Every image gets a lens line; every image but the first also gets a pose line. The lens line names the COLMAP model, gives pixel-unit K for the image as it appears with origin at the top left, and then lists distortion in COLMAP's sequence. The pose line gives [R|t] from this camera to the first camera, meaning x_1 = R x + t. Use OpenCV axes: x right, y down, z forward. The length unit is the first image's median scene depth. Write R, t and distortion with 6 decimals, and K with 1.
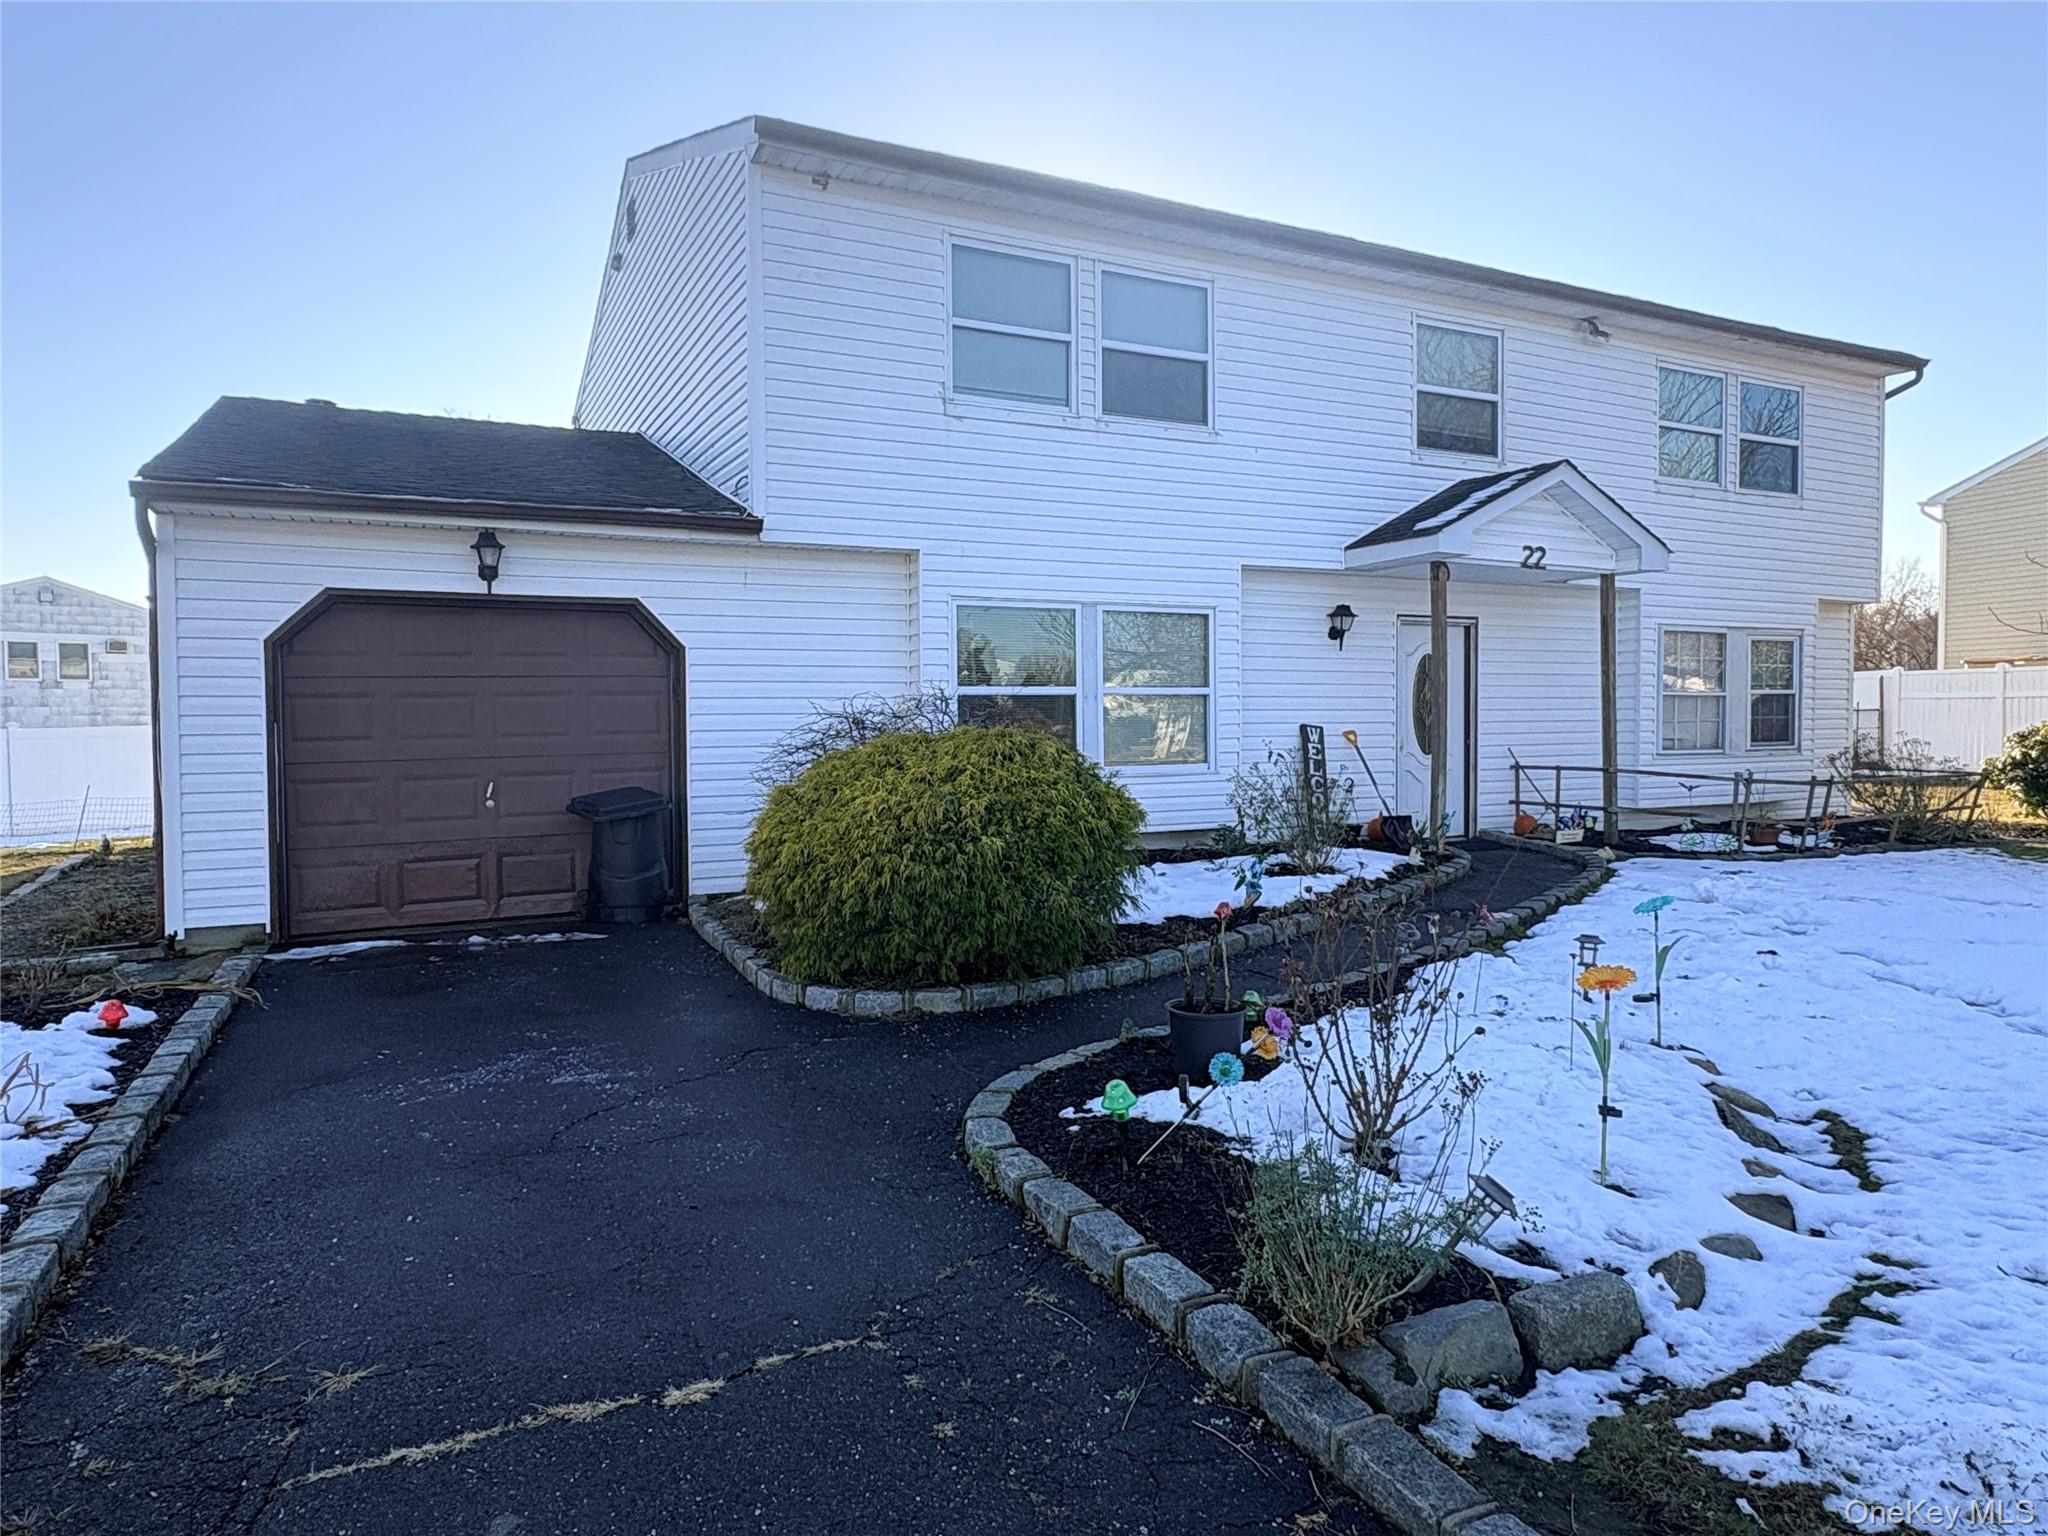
lens RADIAL K [[1256.9, 0, 1023.7], [0, 1256.9, 771.8], [0, 0, 1]] dist [-0.010581, 0.003021]
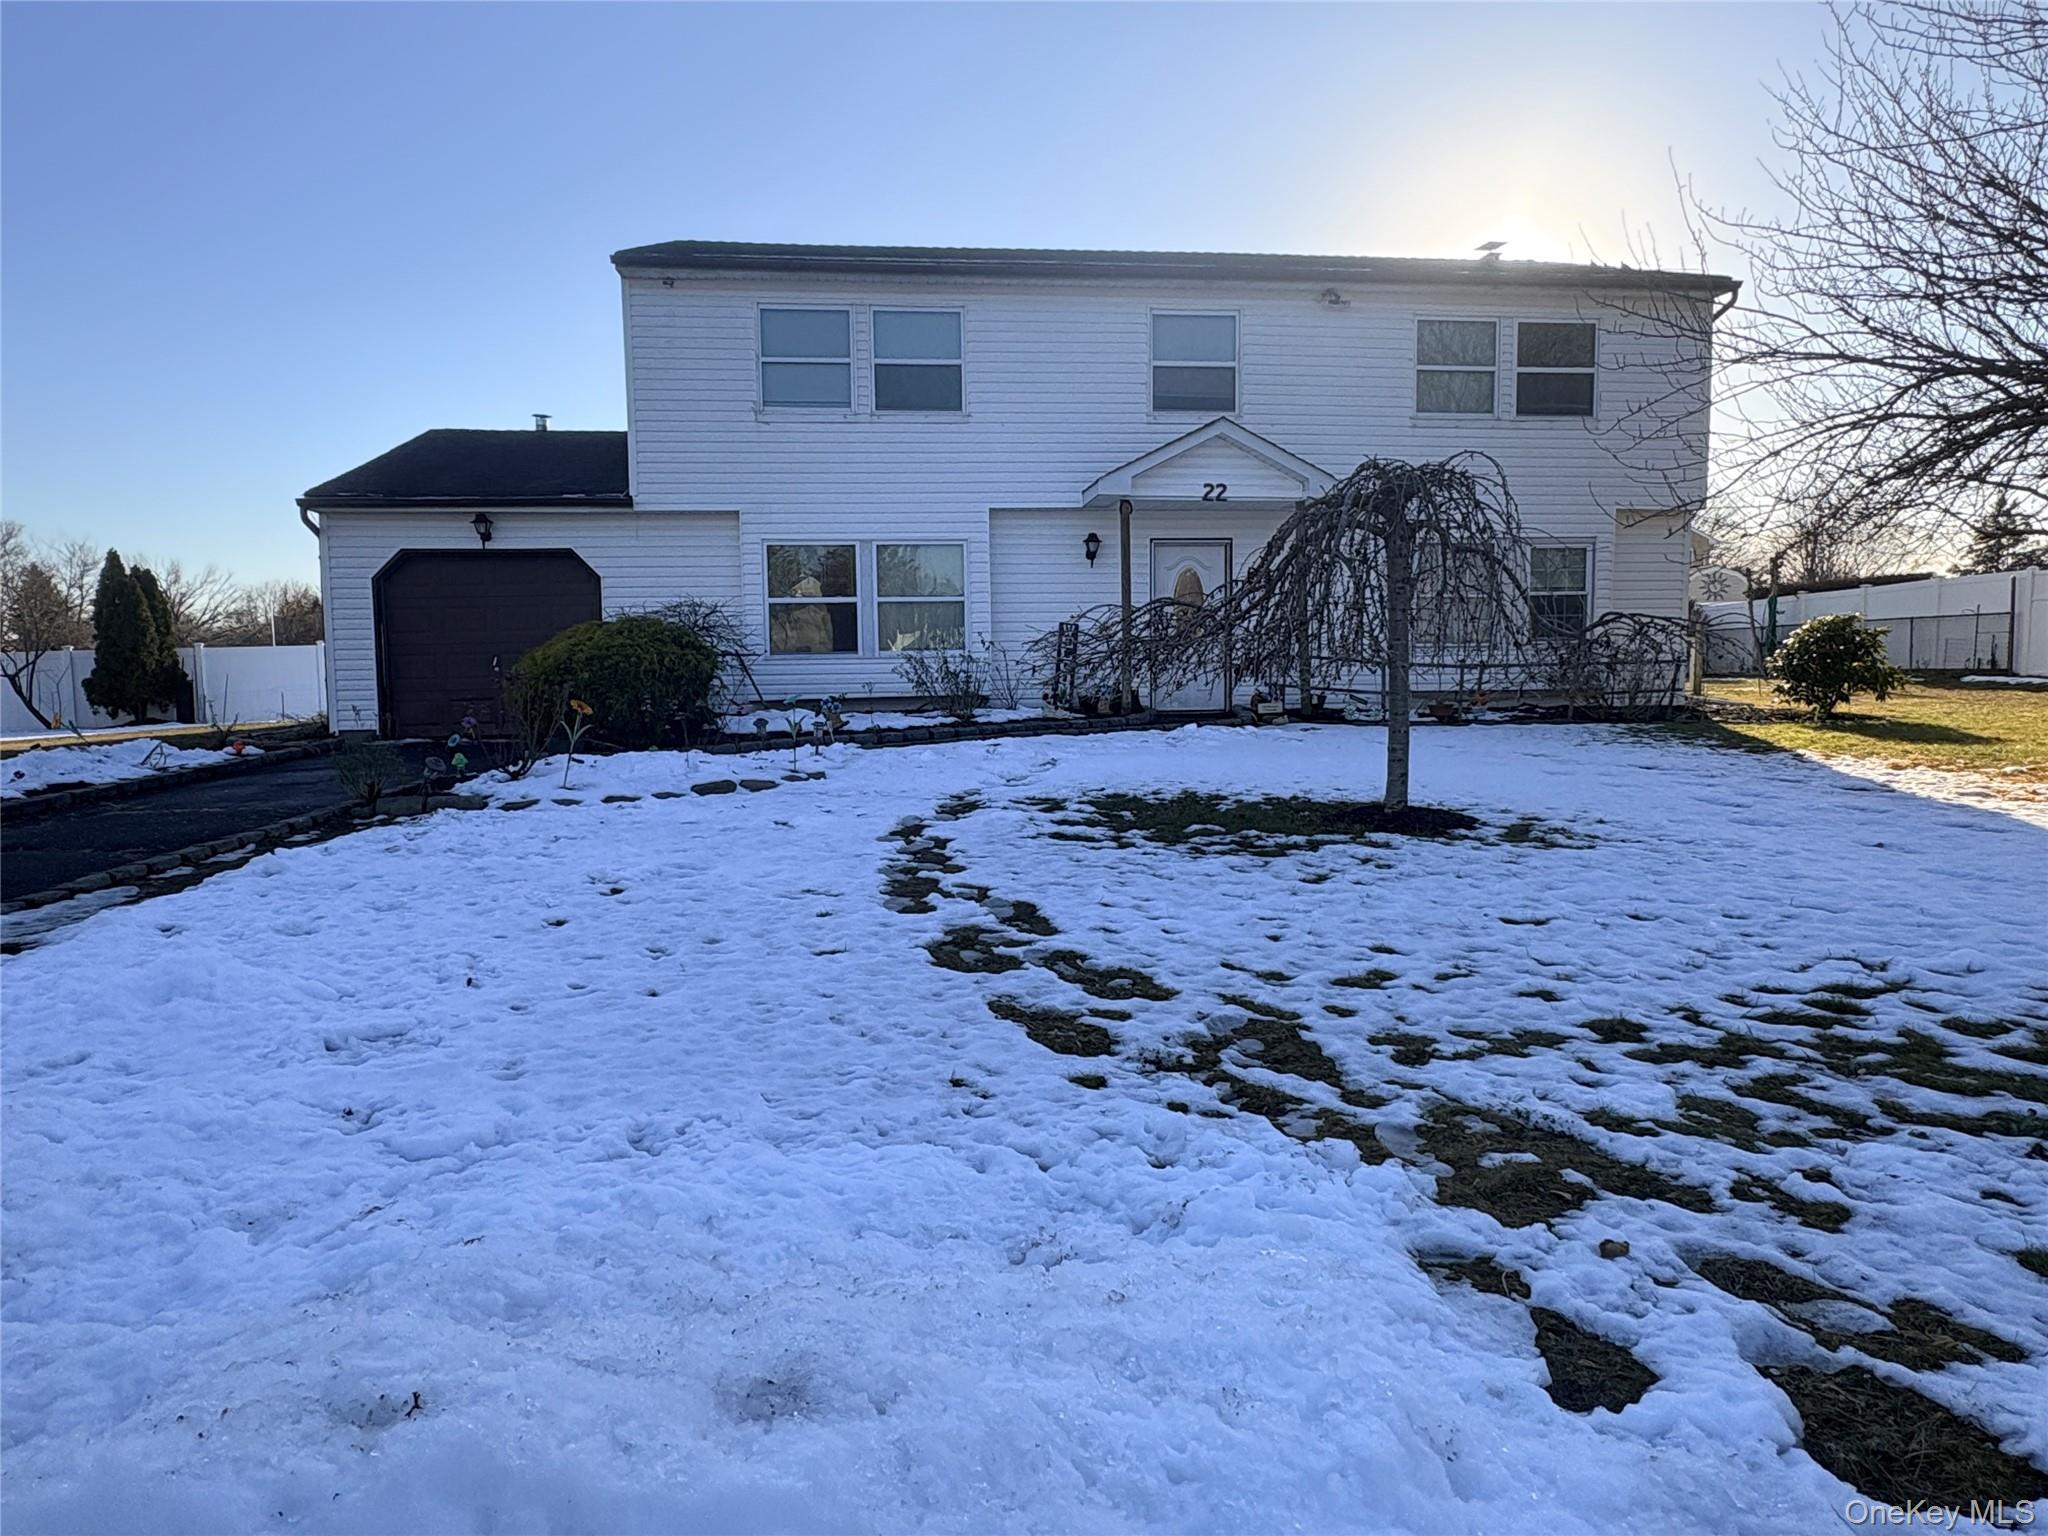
lens RADIAL K [[1256.9, 0, 1024.0], [0, 1256.9, 759.1], [0, 0, 1]] dist [-0.010581, 0.003021]
pose [[0.941412, 0.027675, -0.336121, 0.736745], [-0.010042, 0.998486, 0.054088, 0.041609], [0.337108, -0.047544, 0.940265, -0.344012]]
